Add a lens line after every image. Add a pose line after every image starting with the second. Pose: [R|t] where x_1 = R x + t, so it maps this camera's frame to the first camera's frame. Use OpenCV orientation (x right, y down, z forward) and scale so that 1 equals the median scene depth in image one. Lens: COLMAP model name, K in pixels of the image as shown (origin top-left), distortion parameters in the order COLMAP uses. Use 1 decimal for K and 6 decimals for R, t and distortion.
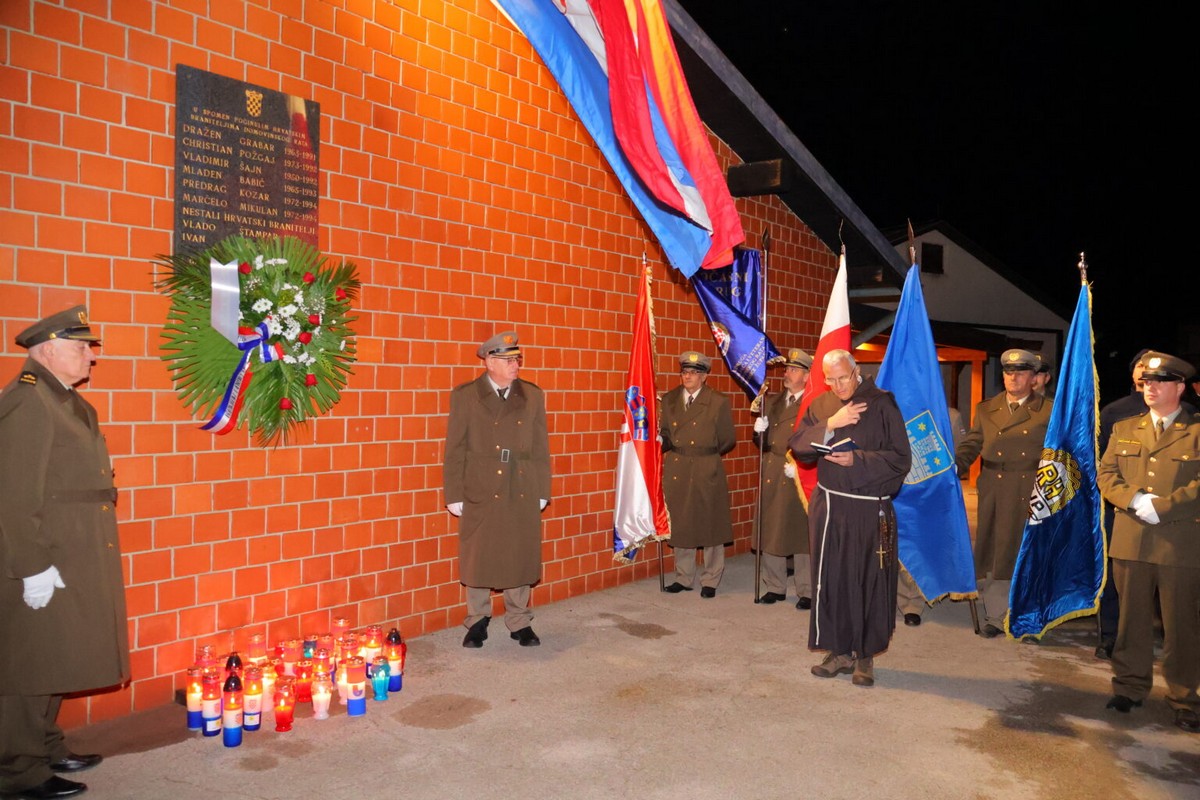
lens RADIAL K [[997.5, 0, 600.0], [0, 997.5, 400.0], [0, 0, 1]] dist [0.002399, -0.048744]
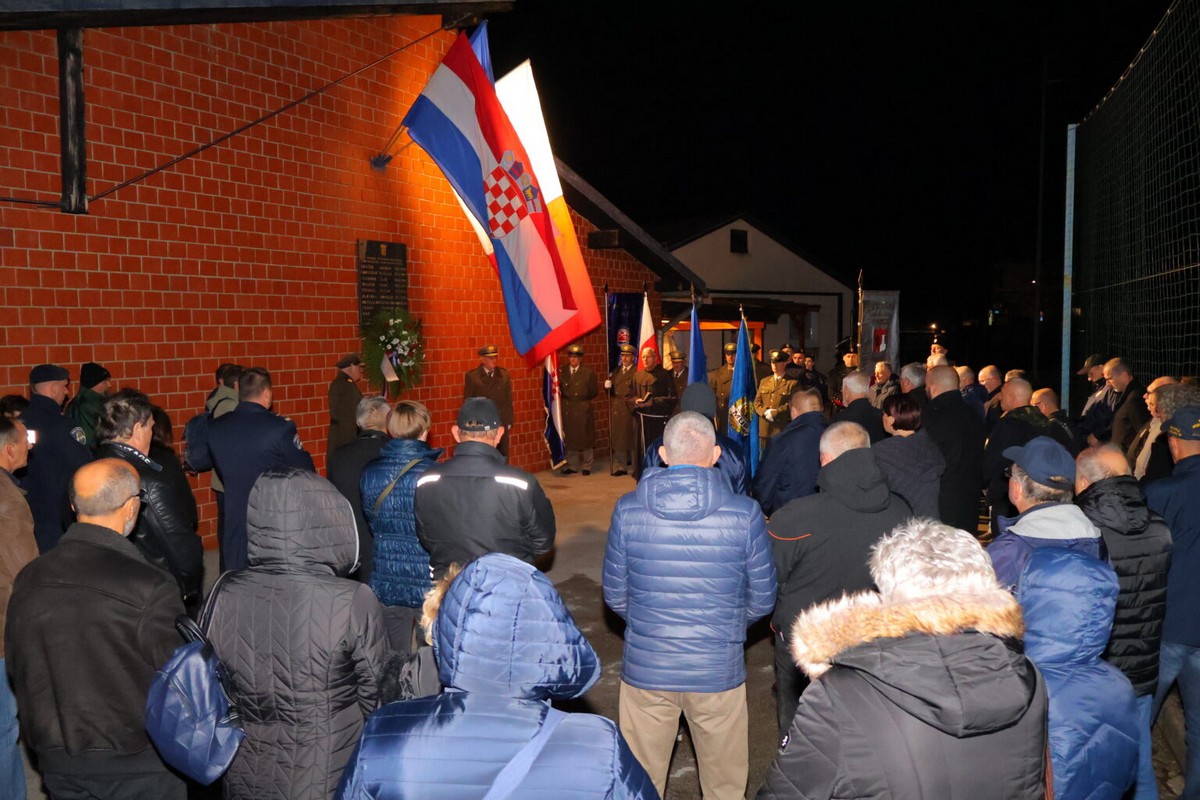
lens RADIAL K [[1118.3, 0, 600.0], [0, 1118.3, 400.0], [0, 0, 1]] dist [-0.000228, -0.000071]
pose [[0.988154, -0.036105, 0.149161, -0.239860], [0.028308, 0.998136, 0.054068, -0.078880], [-0.150835, -0.049205, 0.987334, -1.482665]]
